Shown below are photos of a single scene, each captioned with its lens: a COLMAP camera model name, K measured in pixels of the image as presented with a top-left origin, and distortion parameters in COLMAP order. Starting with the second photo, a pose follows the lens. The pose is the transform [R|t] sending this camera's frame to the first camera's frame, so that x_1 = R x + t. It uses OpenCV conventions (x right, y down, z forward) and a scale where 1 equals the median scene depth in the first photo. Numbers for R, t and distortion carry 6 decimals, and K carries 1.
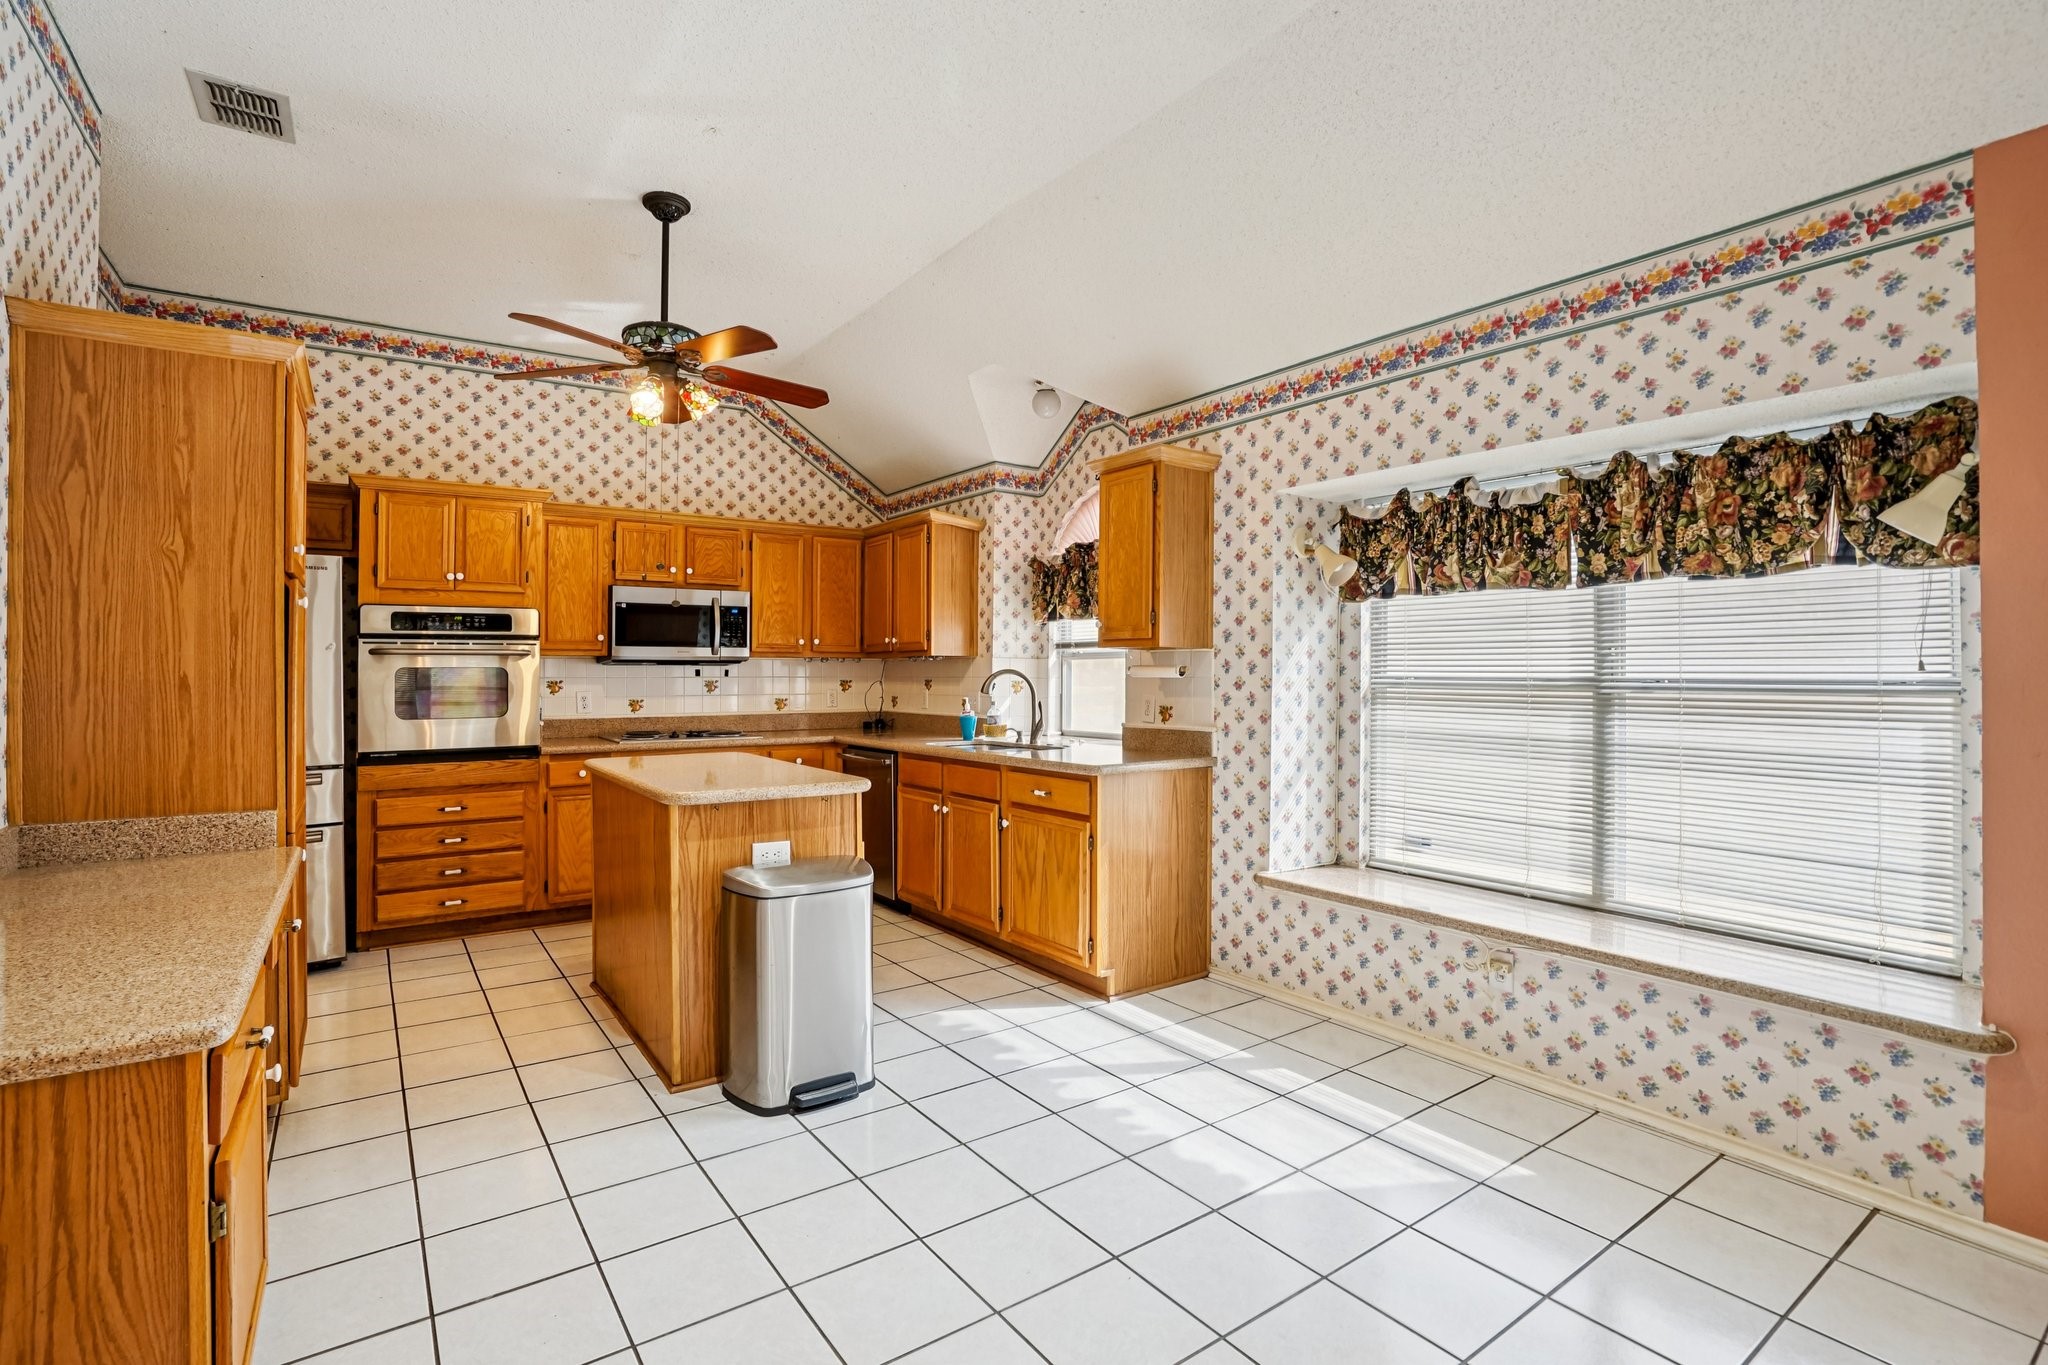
lens RADIAL K [[958.6, 0, 1016.9], [0, 958.6, 665.4], [0, 0, 1]] dist [-0.047097, 0.015259]
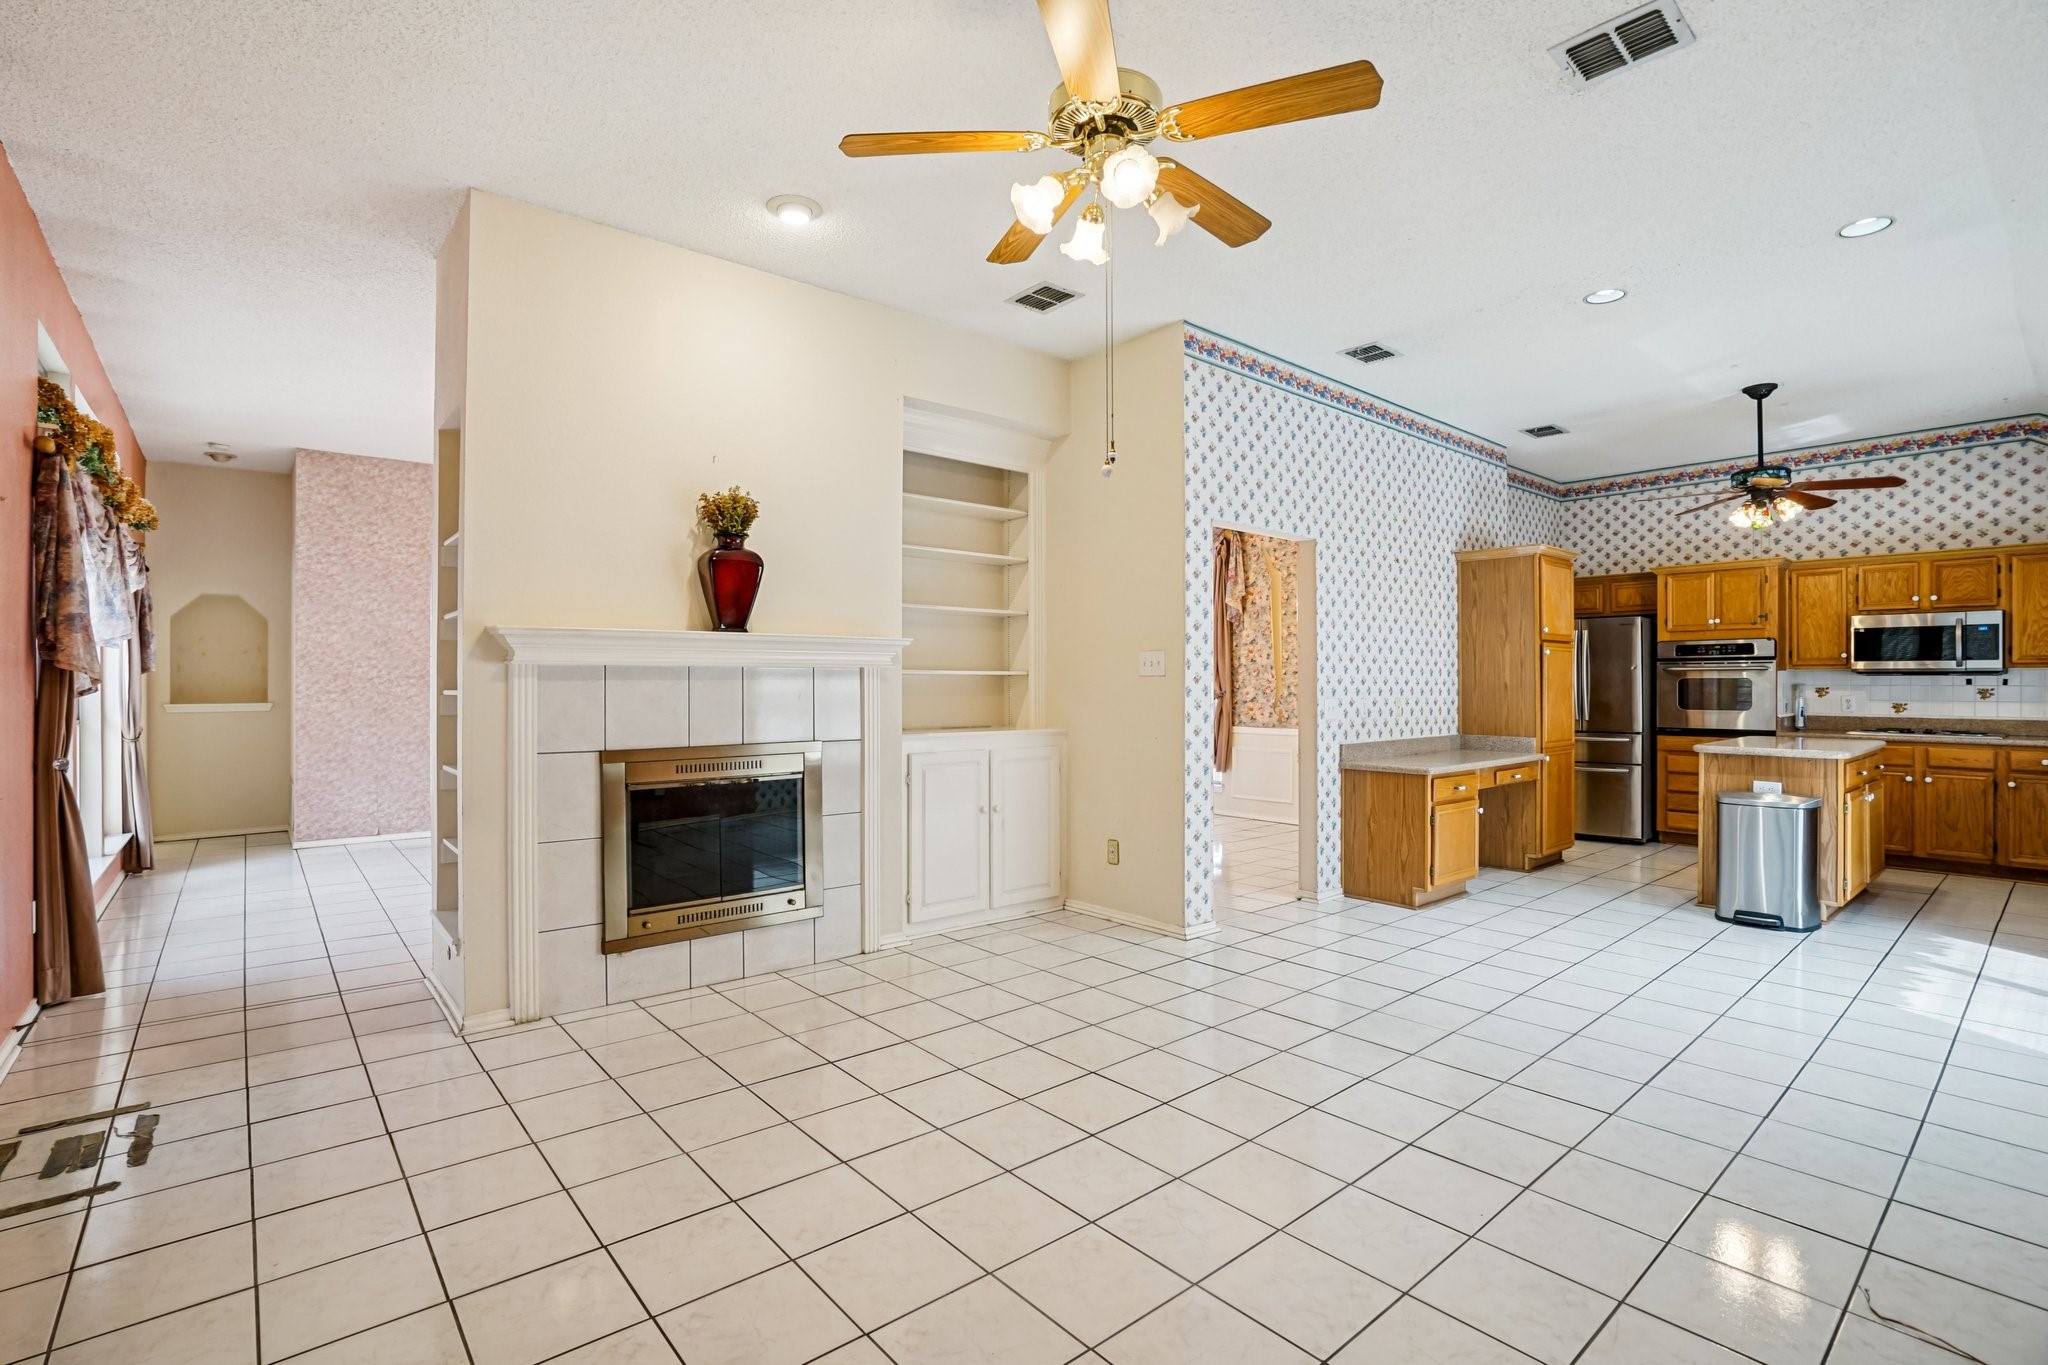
lens RADIAL K [[958.6, 0, 1011.5], [0, 958.6, 679.4], [0, 0, 1]] dist [-0.047097, 0.015259]
pose [[0.095488, -0.000995, -0.995430, 0.846144], [0.006604, 0.999978, -0.000366, -0.002995], [0.995409, -0.006539, 0.095492, -0.328721]]
